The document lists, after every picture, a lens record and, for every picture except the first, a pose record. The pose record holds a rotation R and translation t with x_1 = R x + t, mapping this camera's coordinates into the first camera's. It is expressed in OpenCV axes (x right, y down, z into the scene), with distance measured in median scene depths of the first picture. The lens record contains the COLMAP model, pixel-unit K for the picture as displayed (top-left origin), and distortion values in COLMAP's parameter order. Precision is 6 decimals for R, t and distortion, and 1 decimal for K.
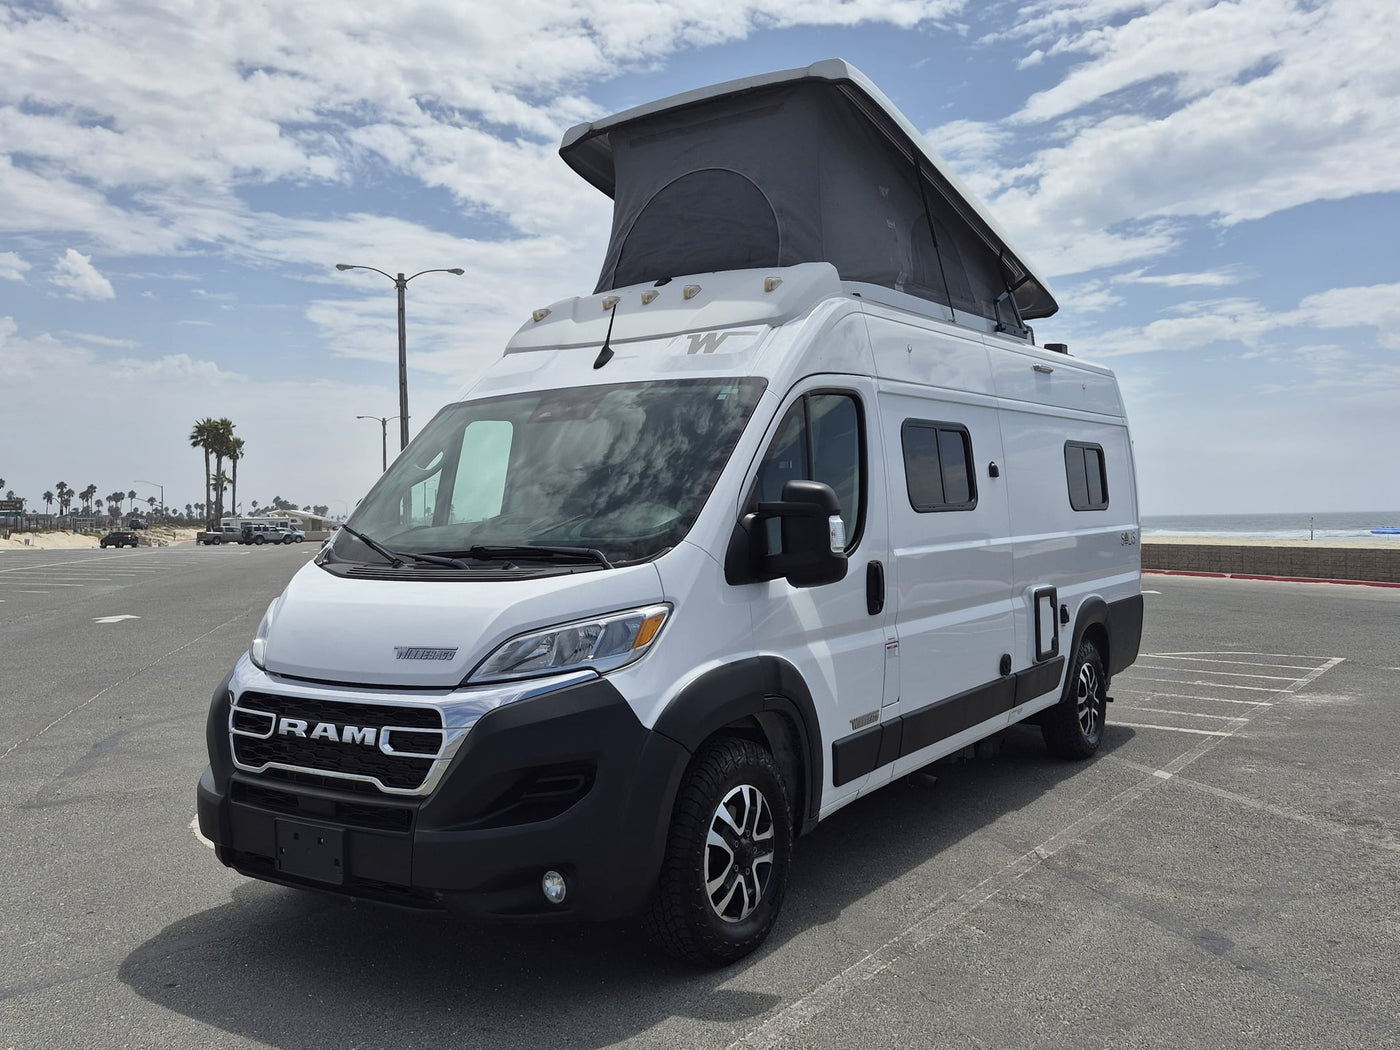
lens RADIAL K [[1273.4, 0, 769.3], [0, 1273.4, 433.7], [0, 0, 1]] dist [0.055434, -0.001171]
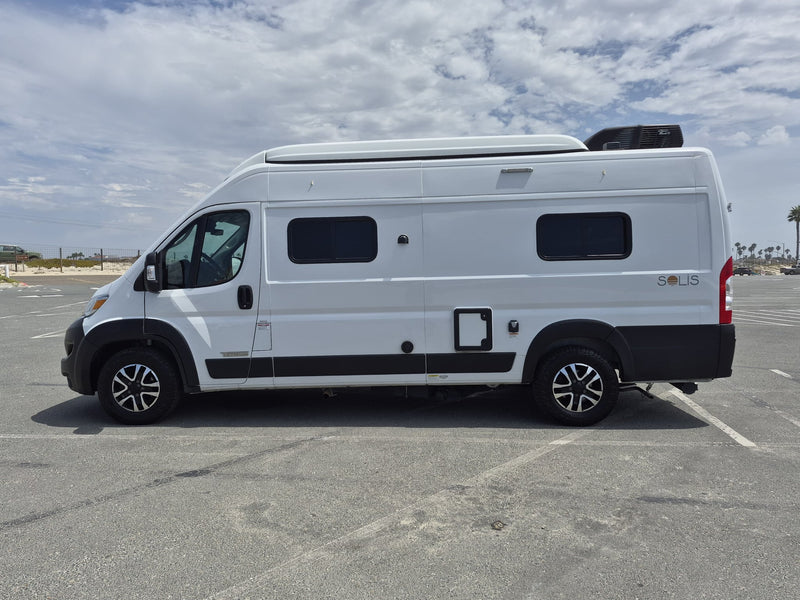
lens RADIAL K [[596.1, 0, 404.8], [0, 596.1, 271.3], [0, 0, 1]] dist [0.080524, -0.078017]
pose [[0.471280, 0.014799, -0.881860, 1.202209], [0.060011, 0.997004, 0.048802, 0.042190], [0.879940, -0.075920, 0.468980, 0.792921]]
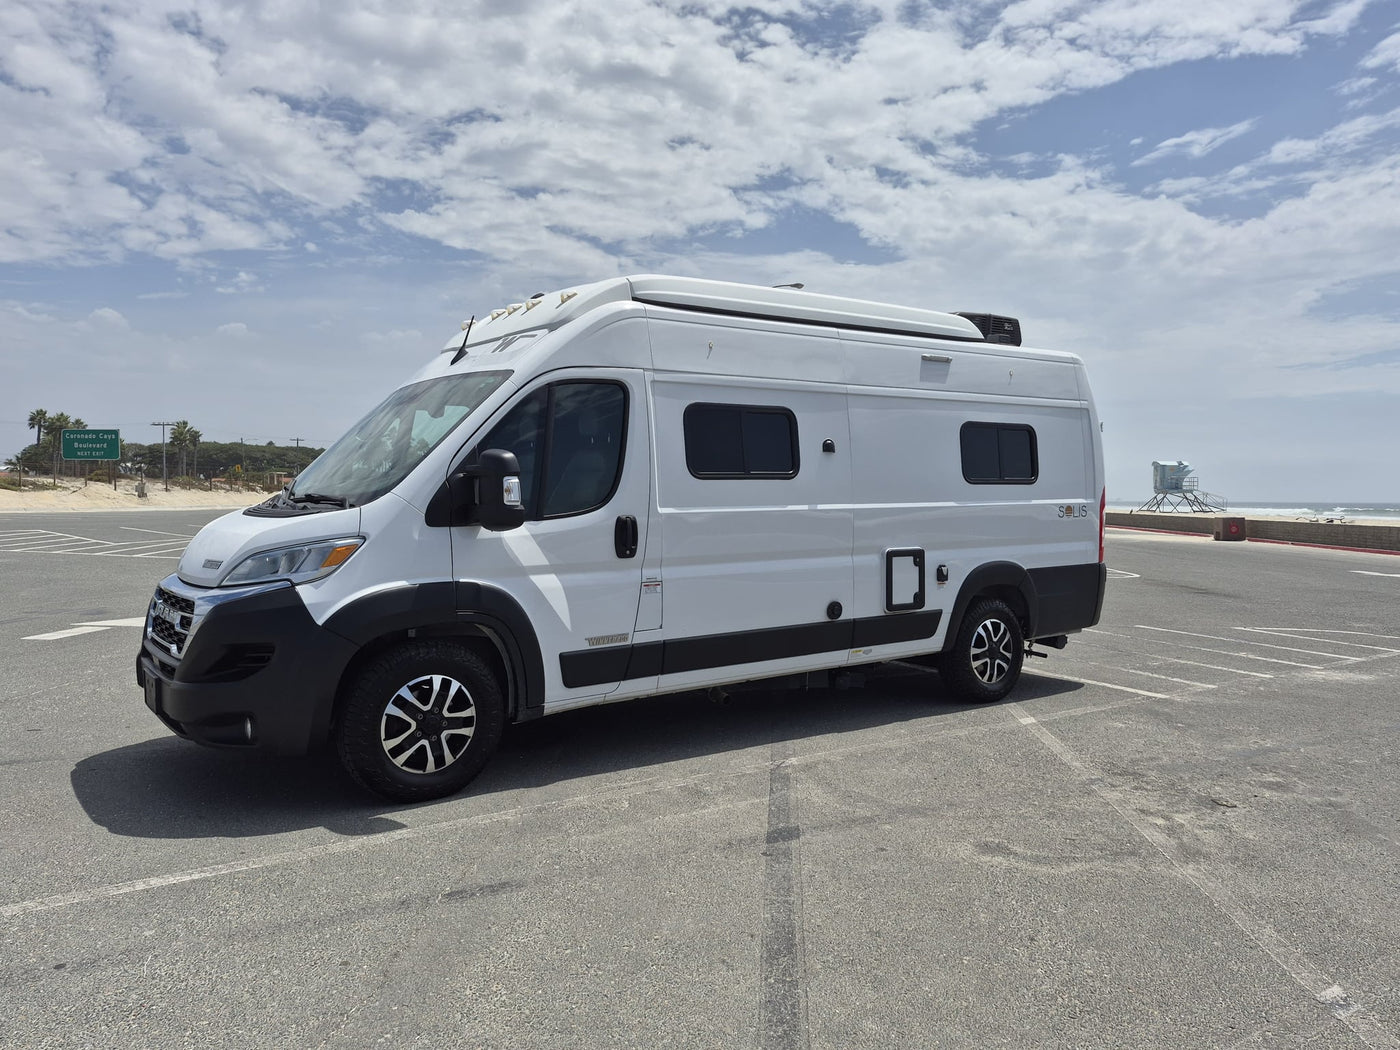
lens RADIAL K [[1043.1, 0, 708.4], [0, 1043.1, 474.9], [0, 0, 1]] dist [0.080524, -0.078017]
pose [[0.924633, 0.016924, -0.380482, 0.575825], [0.001770, 0.998810, 0.048729, 0.009908], [0.380854, -0.045730, 0.923504, 0.086396]]
